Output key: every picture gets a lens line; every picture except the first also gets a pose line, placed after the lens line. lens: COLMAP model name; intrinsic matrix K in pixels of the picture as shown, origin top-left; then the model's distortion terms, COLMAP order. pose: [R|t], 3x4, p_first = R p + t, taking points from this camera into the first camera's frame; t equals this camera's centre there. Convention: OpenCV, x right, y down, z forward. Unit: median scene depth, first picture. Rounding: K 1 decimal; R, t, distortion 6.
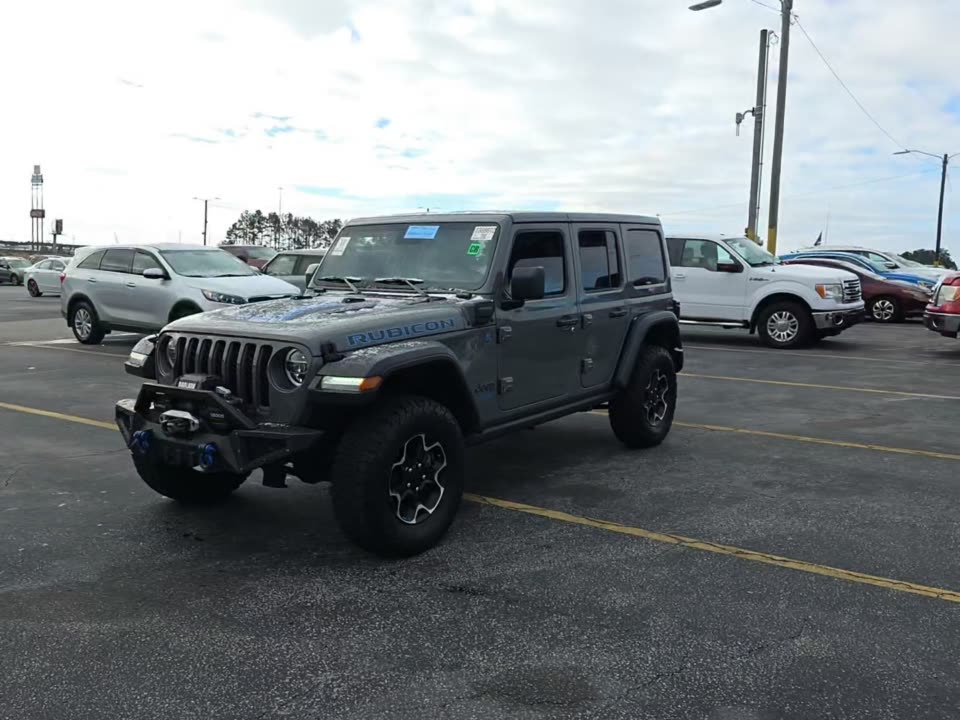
lens RADIAL K [[864.1, 0, 484.9], [0, 864.1, 357.7], [0, 0, 1]] dist [0.033016, -0.010630]
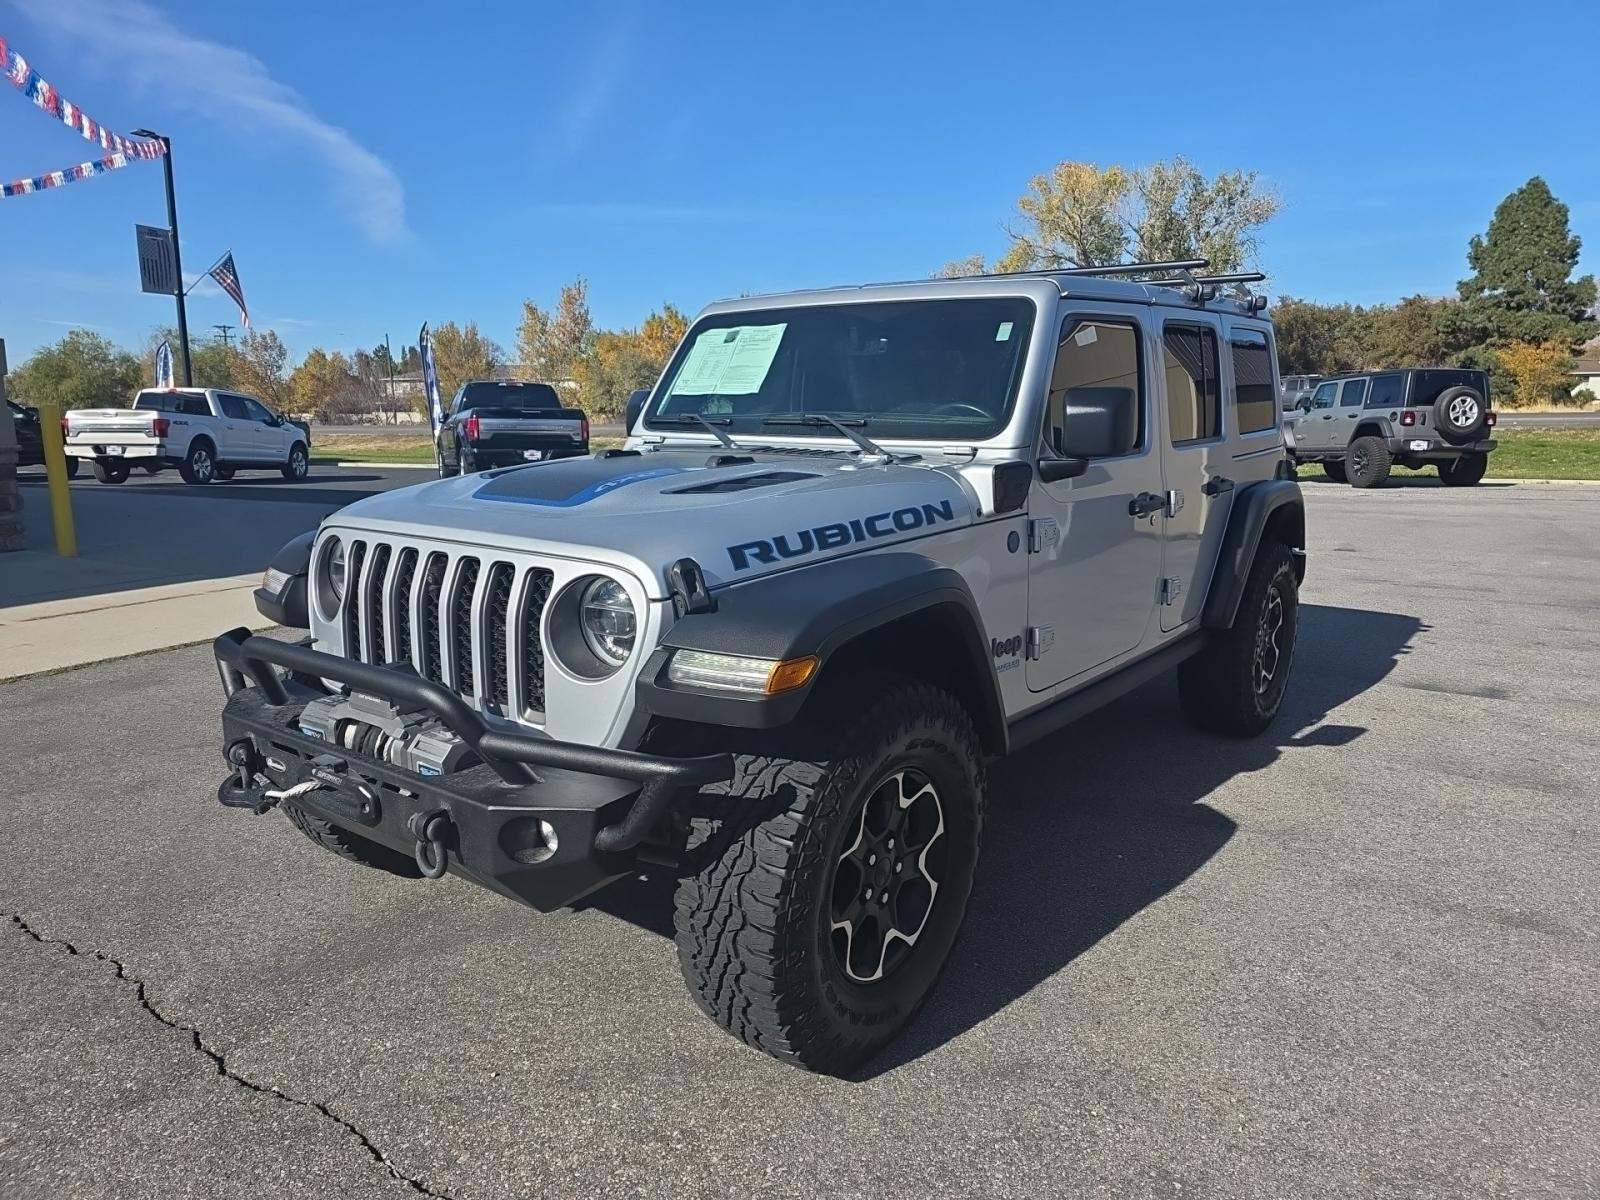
lens RADIAL K [[1166.3, 0, 807.2], [0, 1166.3, 600.3], [0, 0, 1]] dist [0.033880, -0.007052]
pose [[0.998871, 0.007245, -0.046955, -0.087704], [-0.004616, 0.998428, 0.055860, -0.029012], [0.047286, -0.055580, 0.997334, 0.404890]]
